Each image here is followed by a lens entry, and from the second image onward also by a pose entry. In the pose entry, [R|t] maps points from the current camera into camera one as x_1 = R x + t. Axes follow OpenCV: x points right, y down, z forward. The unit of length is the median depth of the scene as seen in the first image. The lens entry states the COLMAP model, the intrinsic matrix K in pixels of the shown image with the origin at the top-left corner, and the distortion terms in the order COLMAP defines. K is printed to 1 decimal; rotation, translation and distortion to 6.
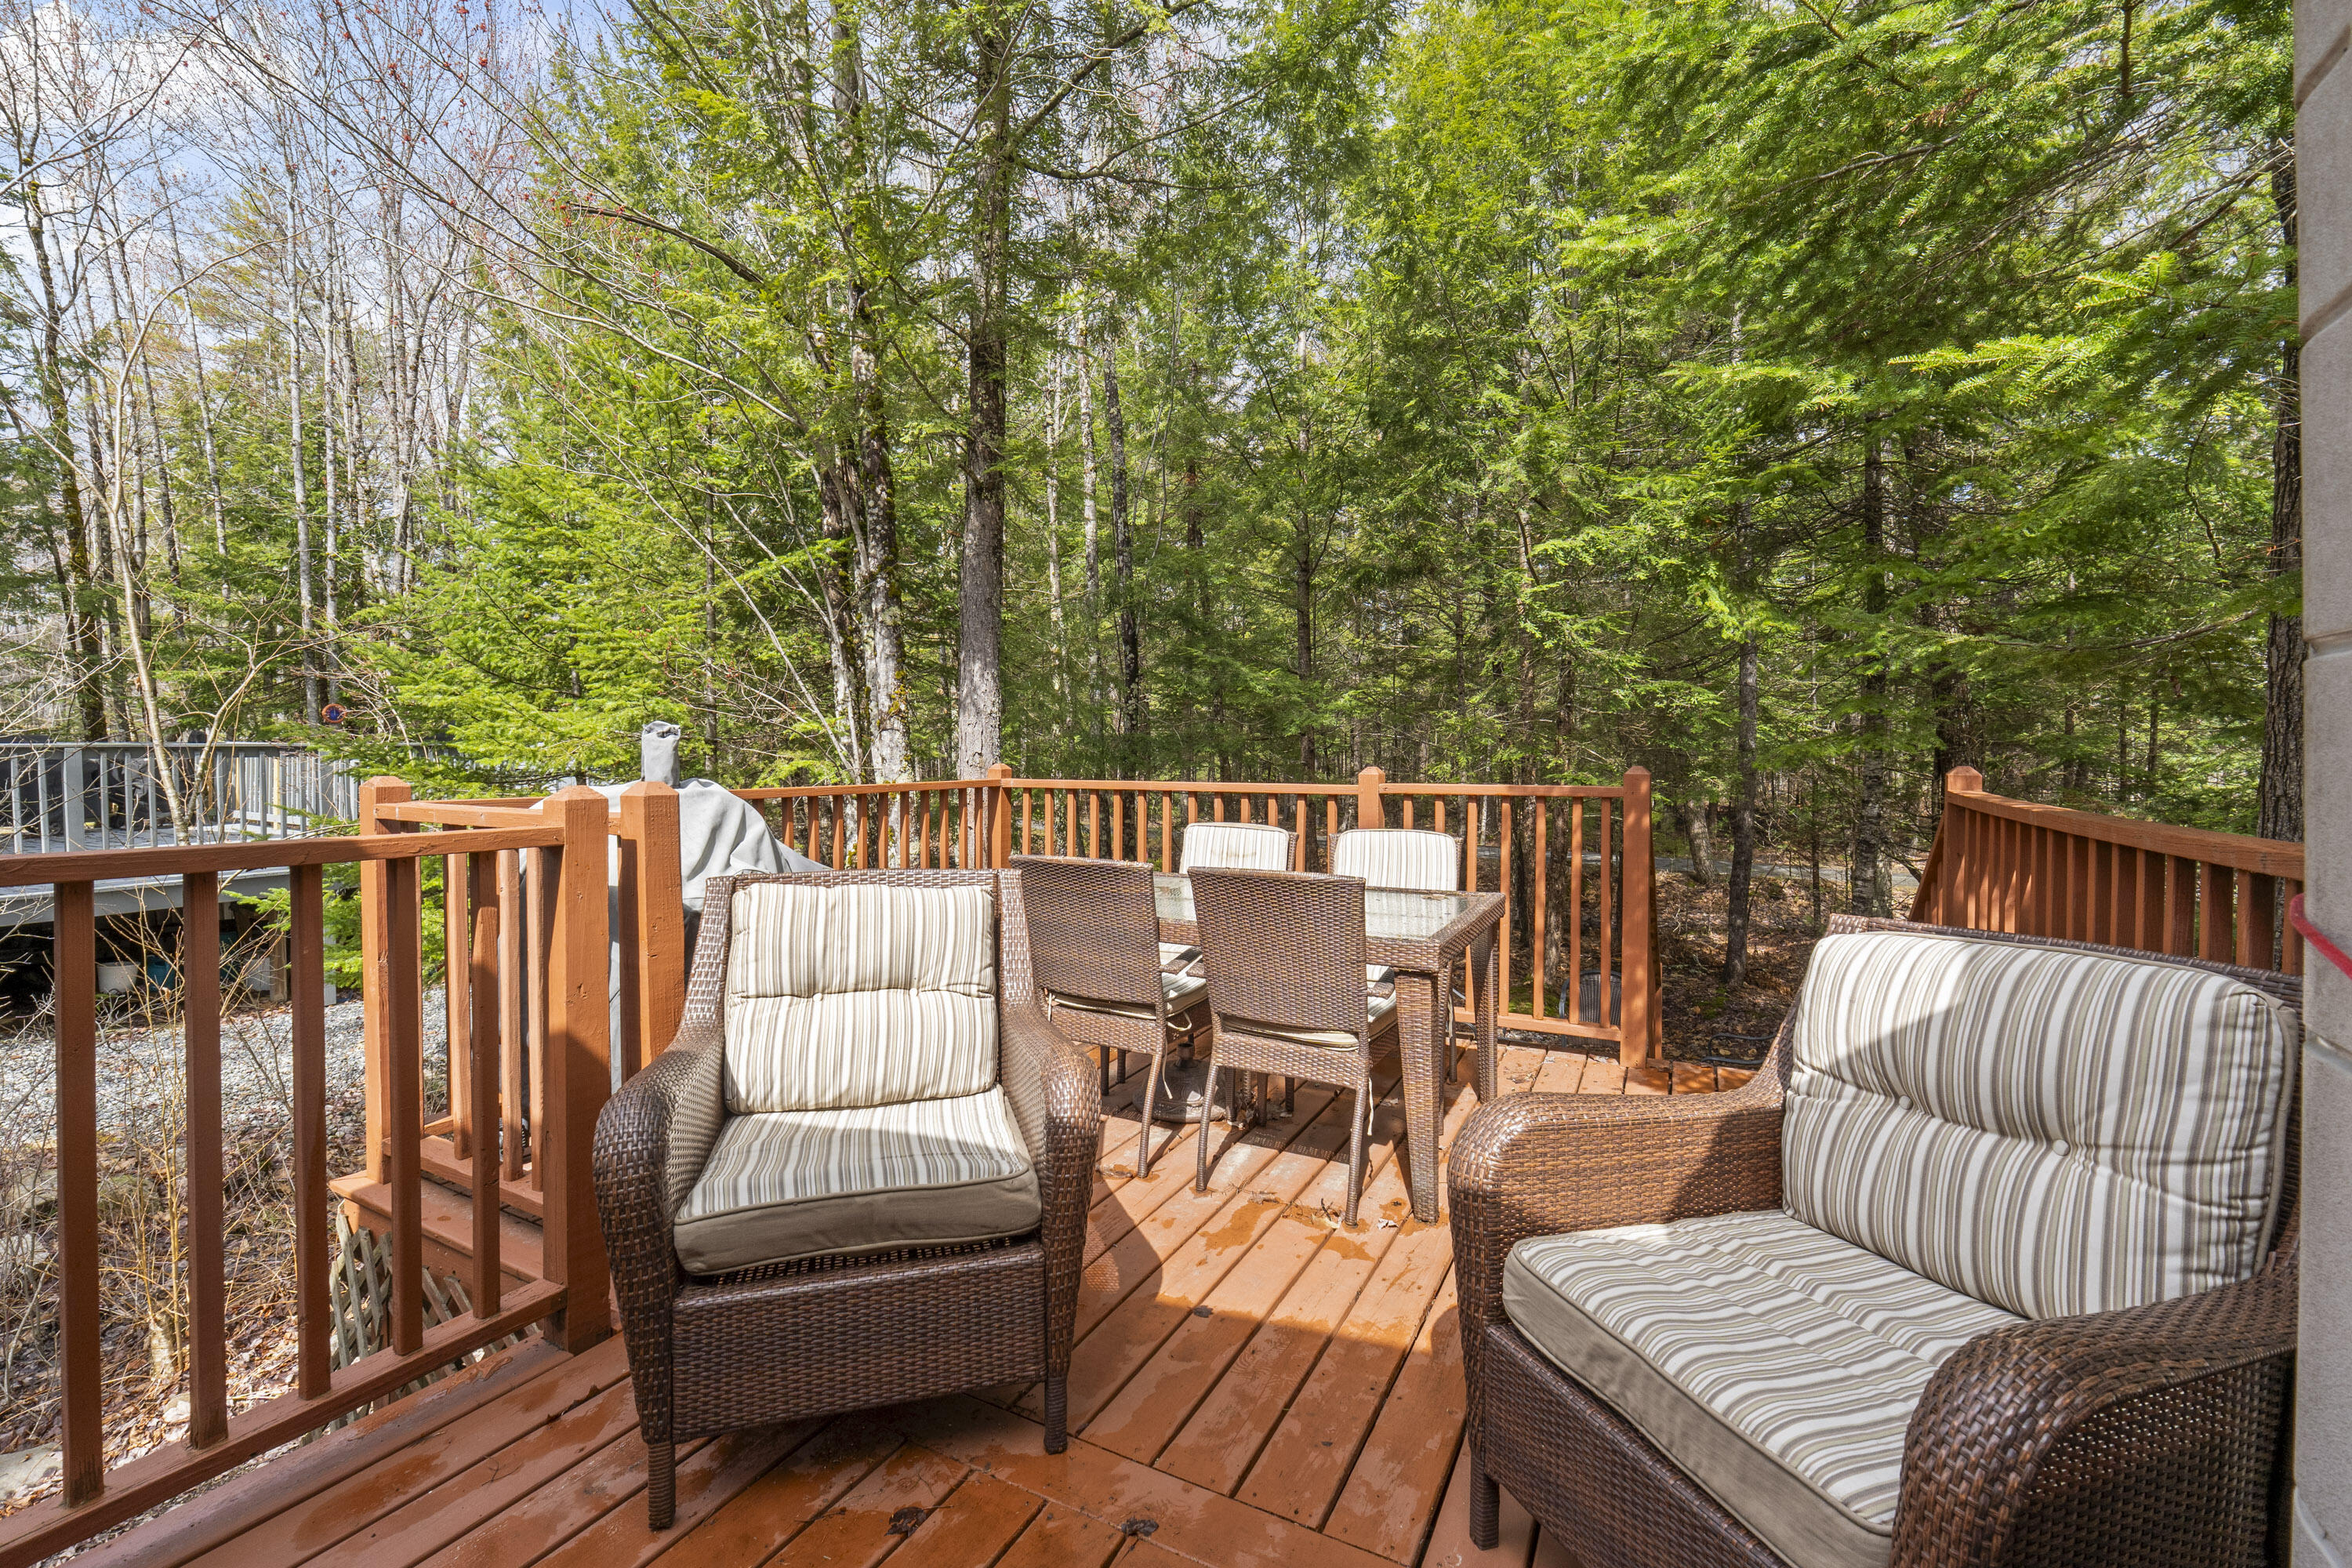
lens RADIAL K [[997.2, 0, 1186.7], [0, 997.2, 791.7], [0, 0, 1]] dist [-0.001557, -0.000052]
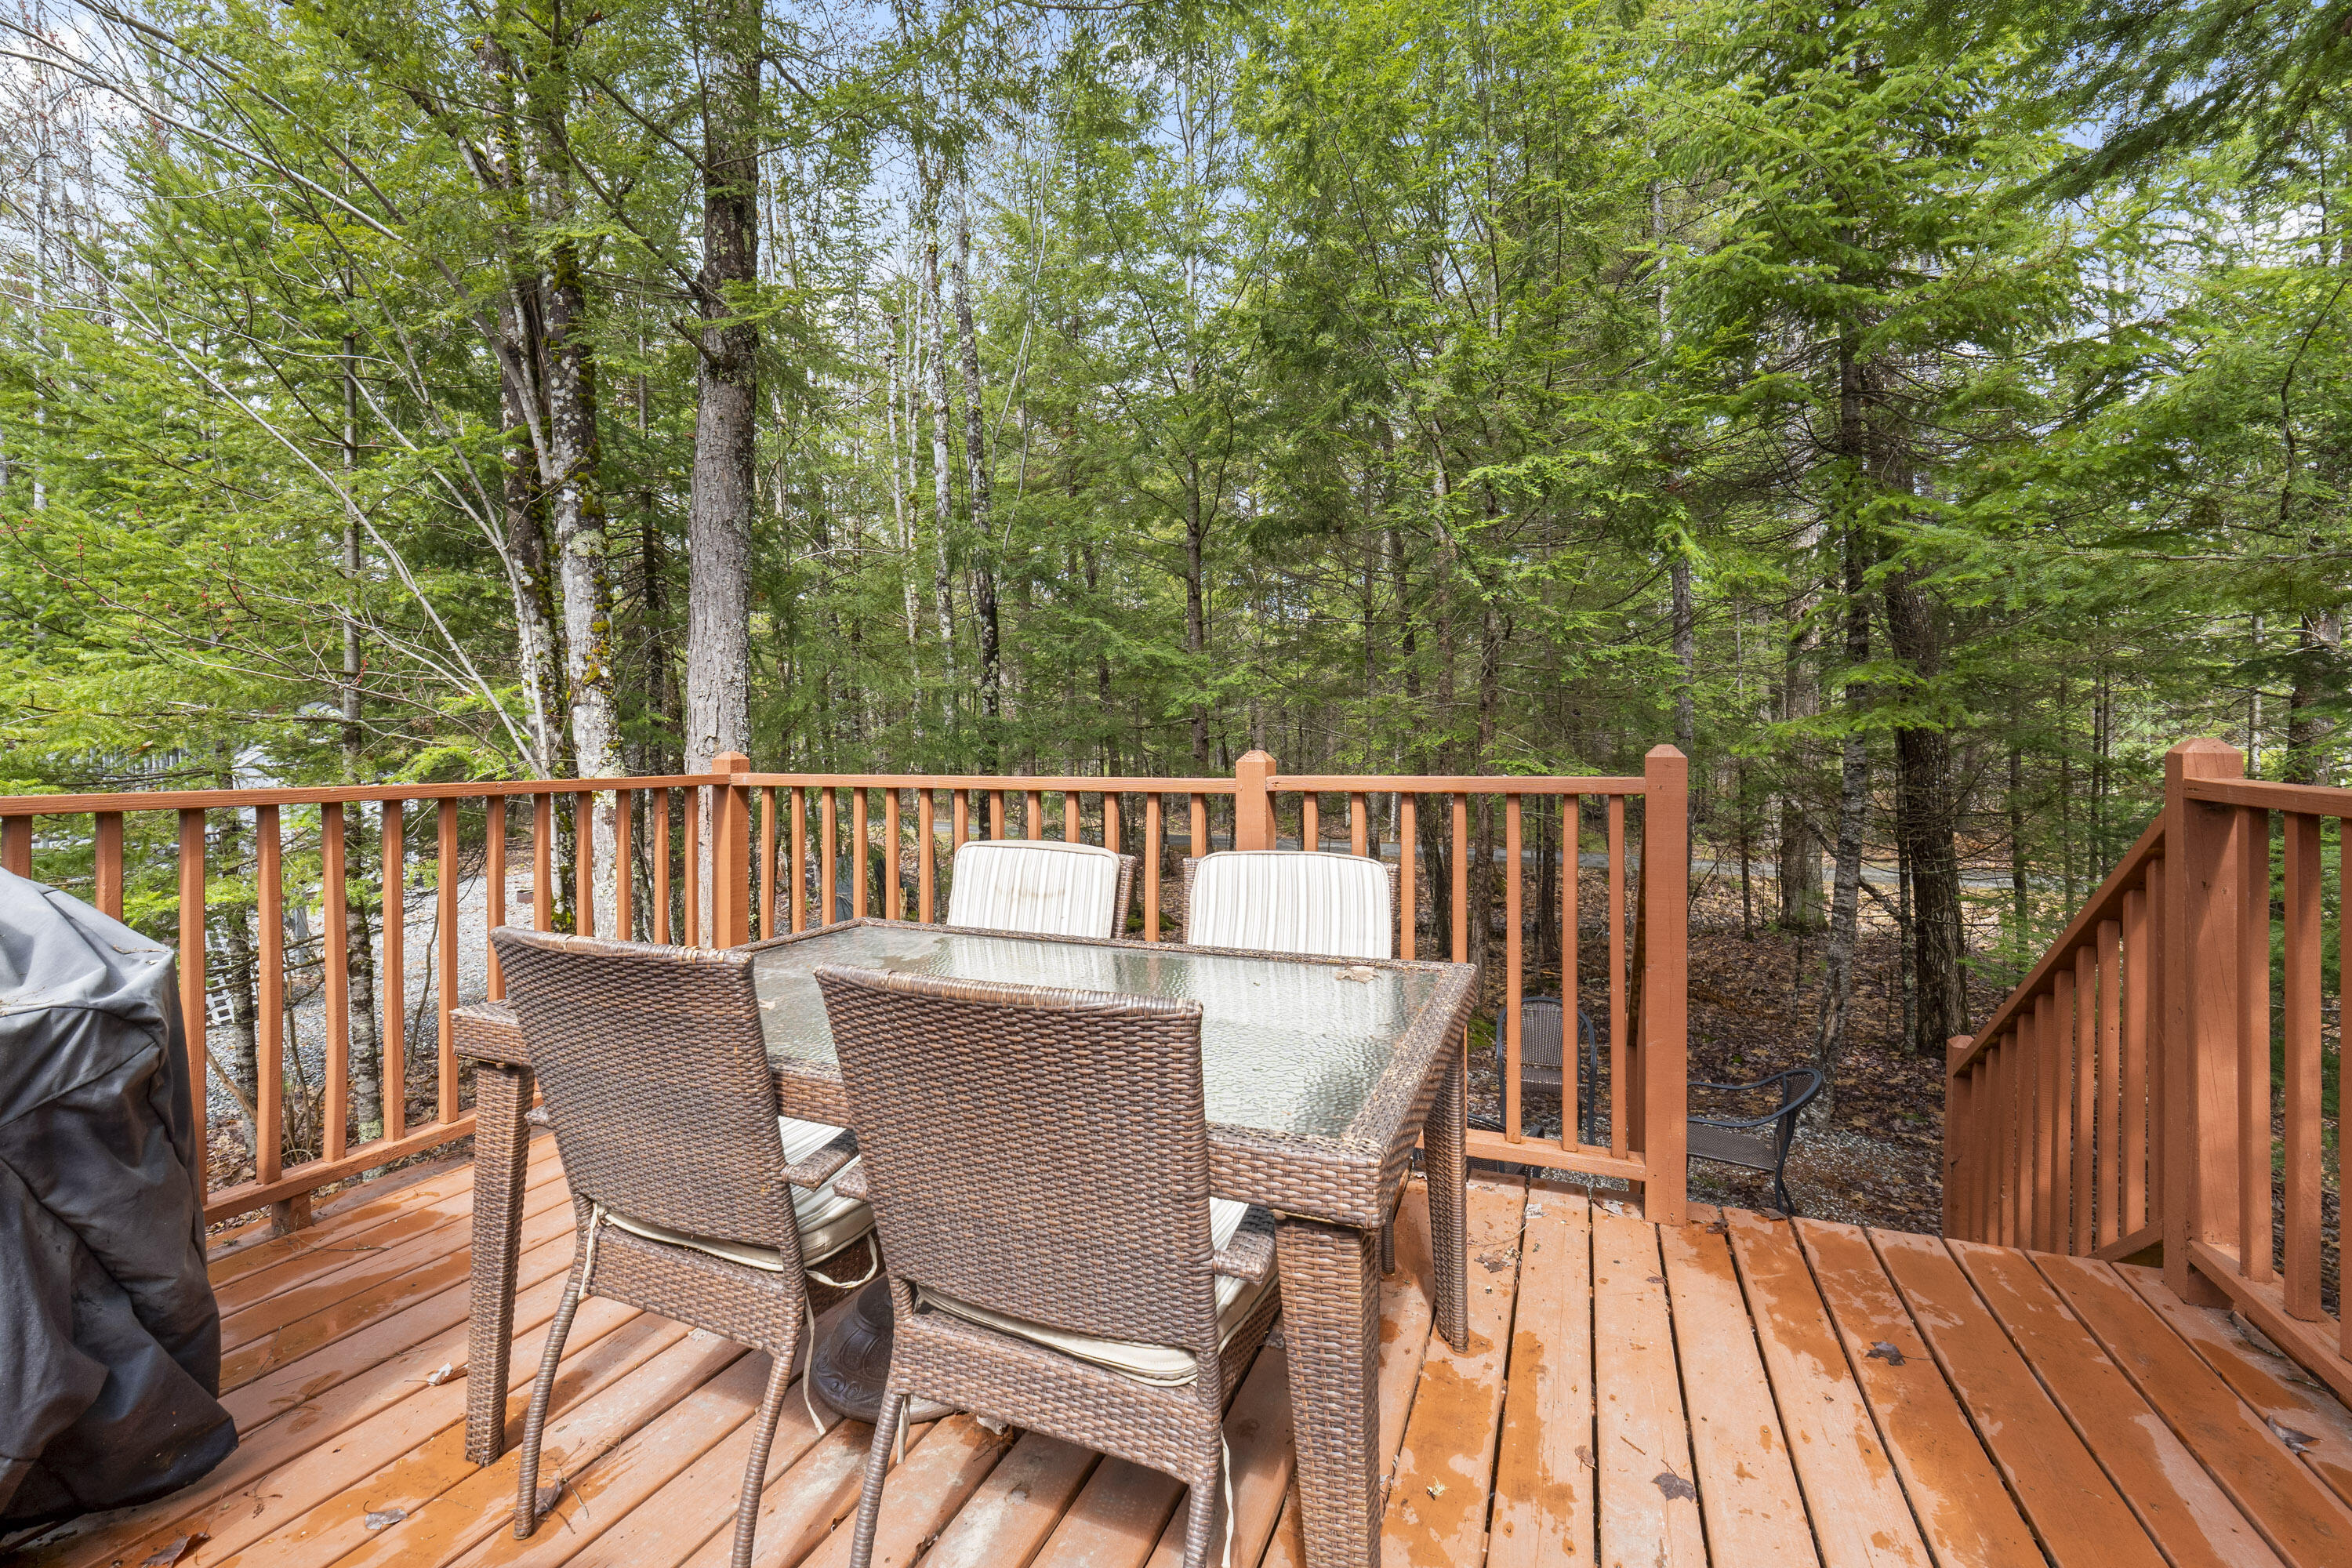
lens RADIAL K [[997.2, 0, 1162.7], [0, 997.2, 764.1], [0, 0, 1]] dist [-0.001557, -0.000052]
pose [[0.997747, -0.005020, 0.066900, 0.062784], [0.006503, 0.999738, -0.021967, -0.001449], [-0.066773, 0.022353, 0.997518, 0.270896]]
